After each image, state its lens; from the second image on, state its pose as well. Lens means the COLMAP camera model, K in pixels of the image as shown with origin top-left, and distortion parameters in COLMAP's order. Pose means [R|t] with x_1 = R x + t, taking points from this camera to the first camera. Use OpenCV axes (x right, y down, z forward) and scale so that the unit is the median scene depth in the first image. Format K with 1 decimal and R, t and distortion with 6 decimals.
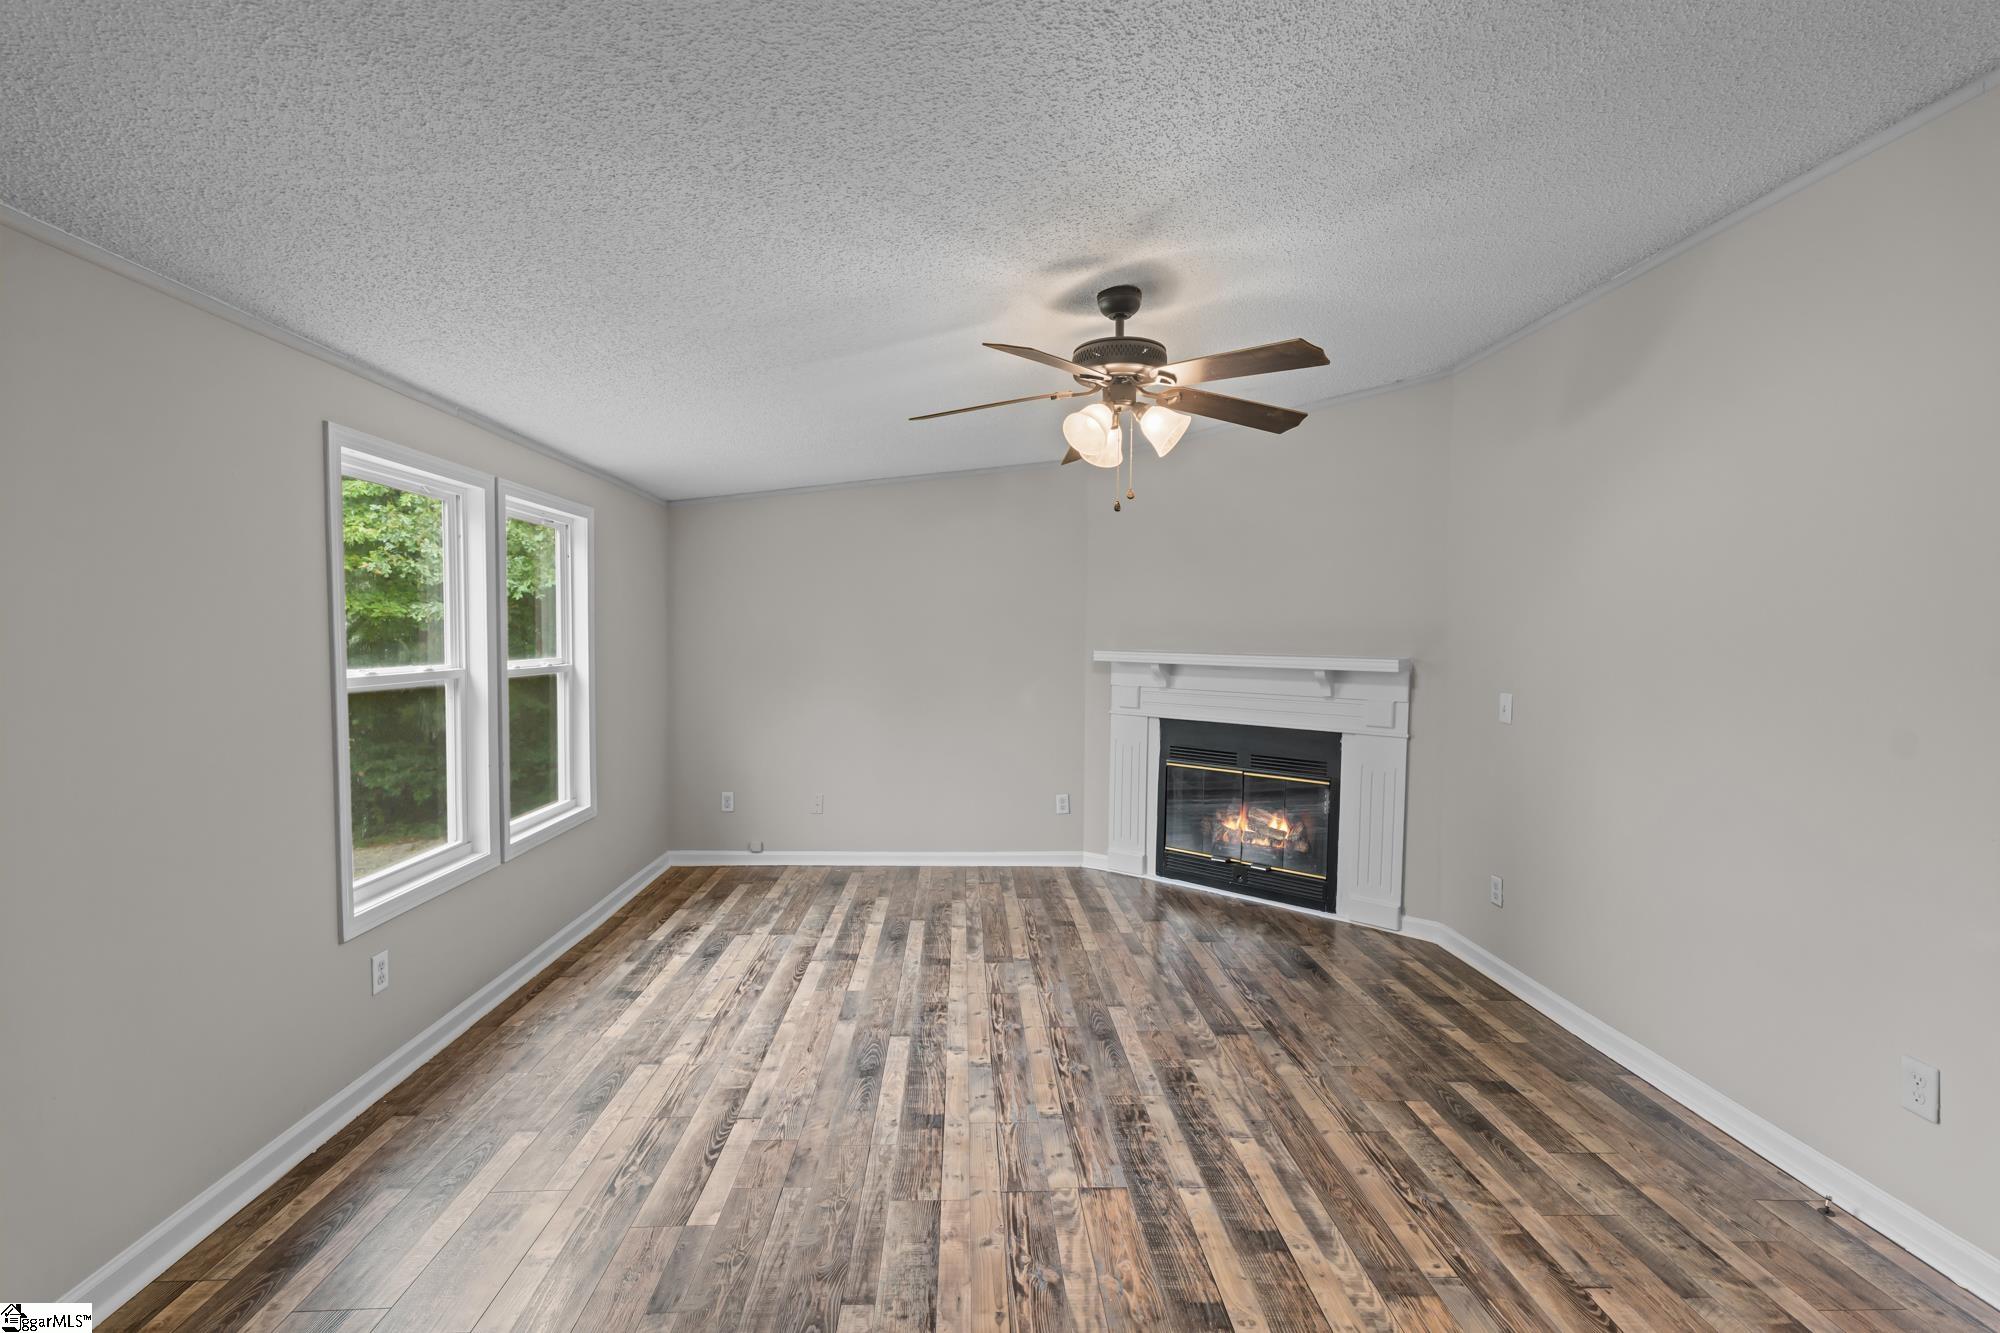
lens RADIAL K [[895.2, 0, 996.1], [0, 895.2, 677.8], [0, 0, 1]] dist [0.016376, -0.000702]
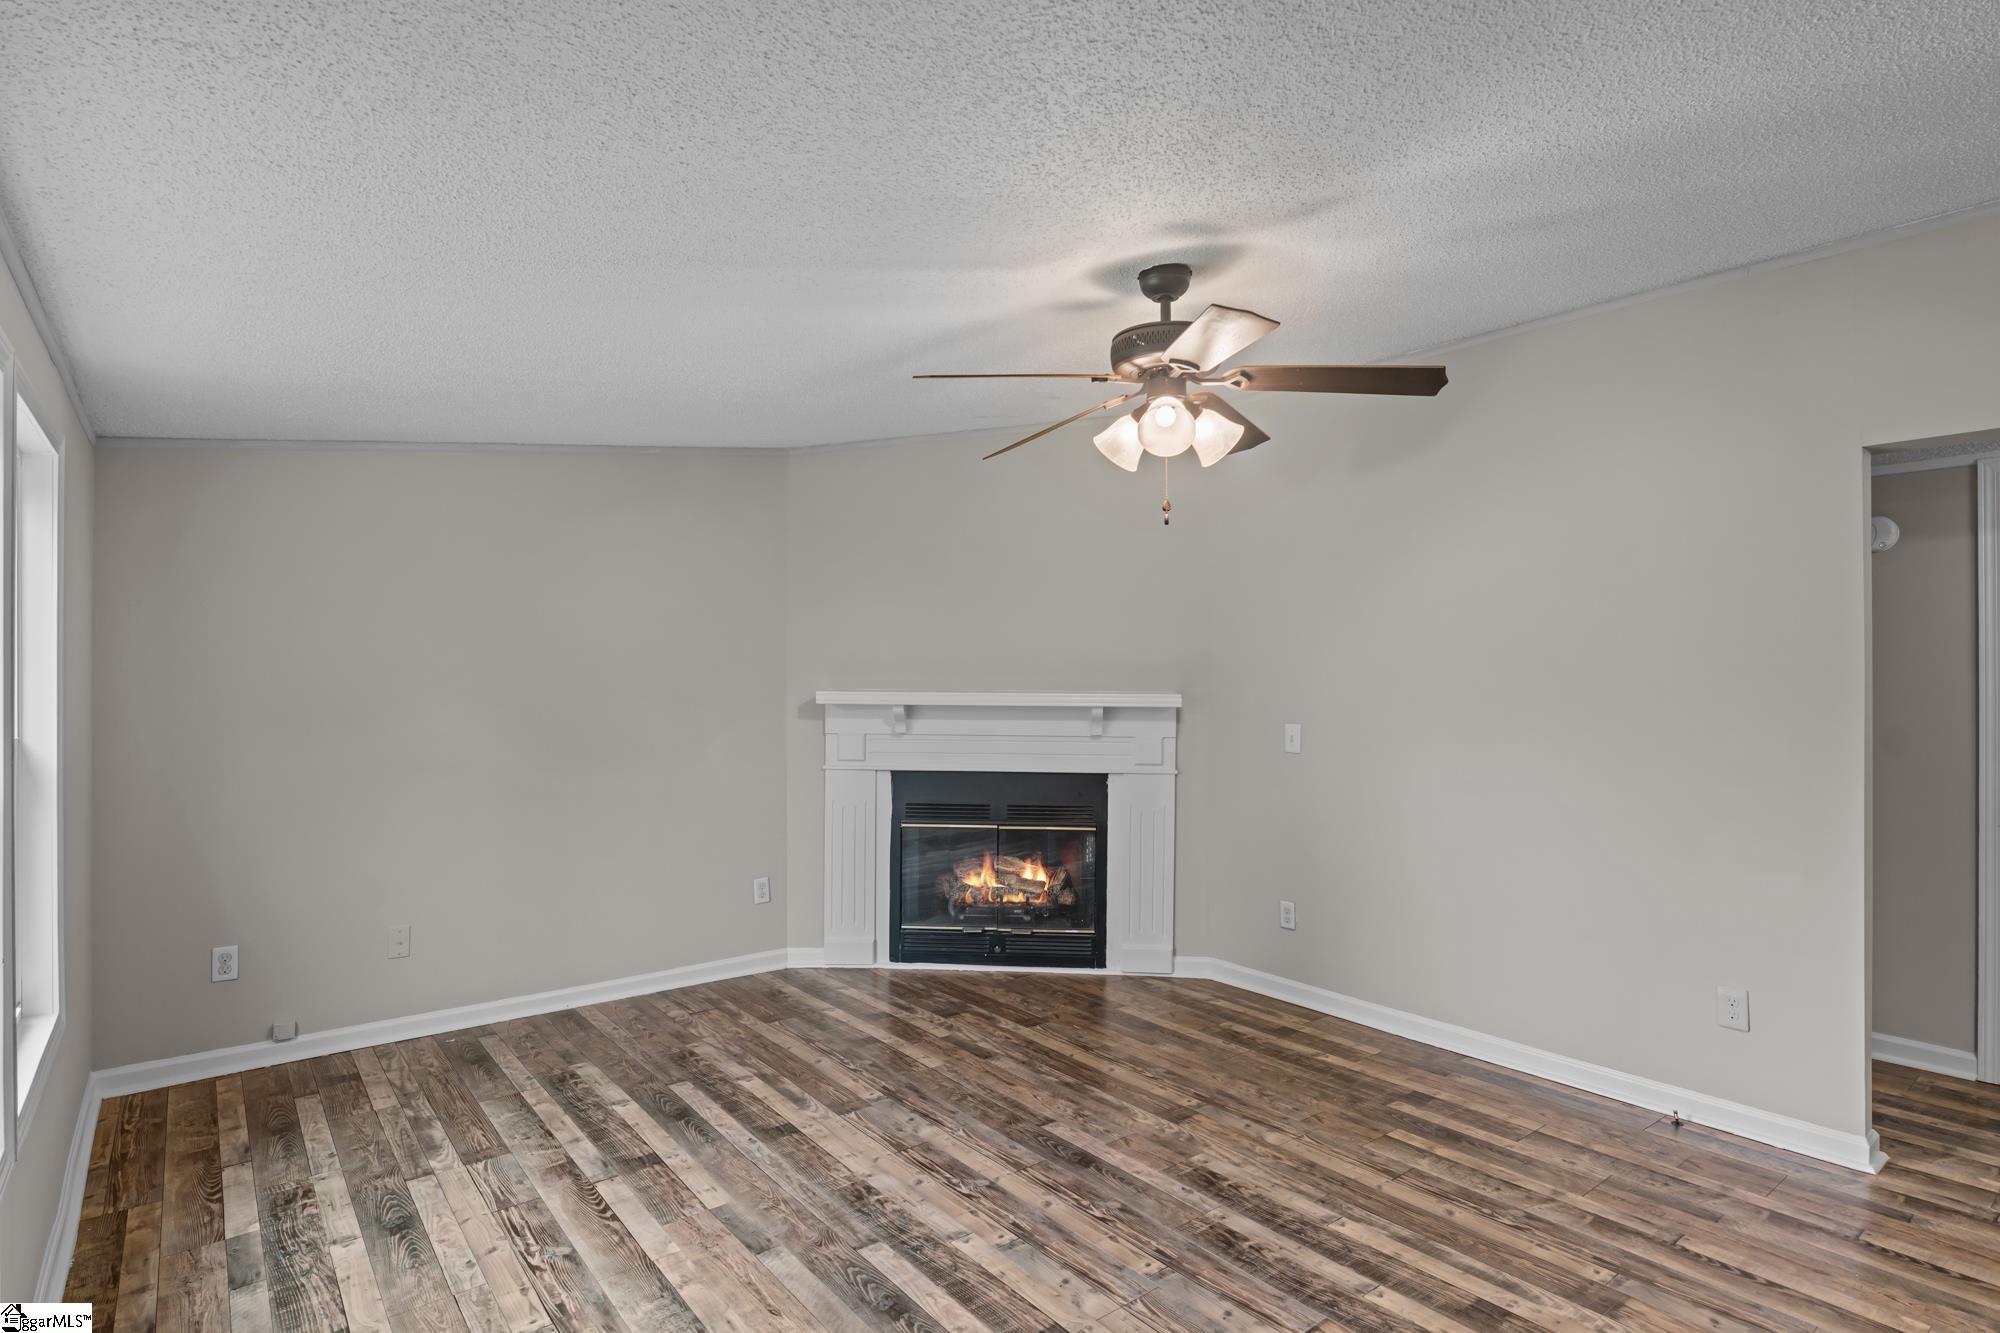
lens RADIAL K [[1029.2, 0, 1009.4], [0, 1029.2, 668.8], [0, 0, 1]] dist [0.003461, -0.001560]
pose [[0.800827, -0.000973, 0.598894, -0.407381], [0.032274, 0.998616, -0.041534, -0.007858], [-0.598025, 0.052591, 0.799750, 0.224580]]
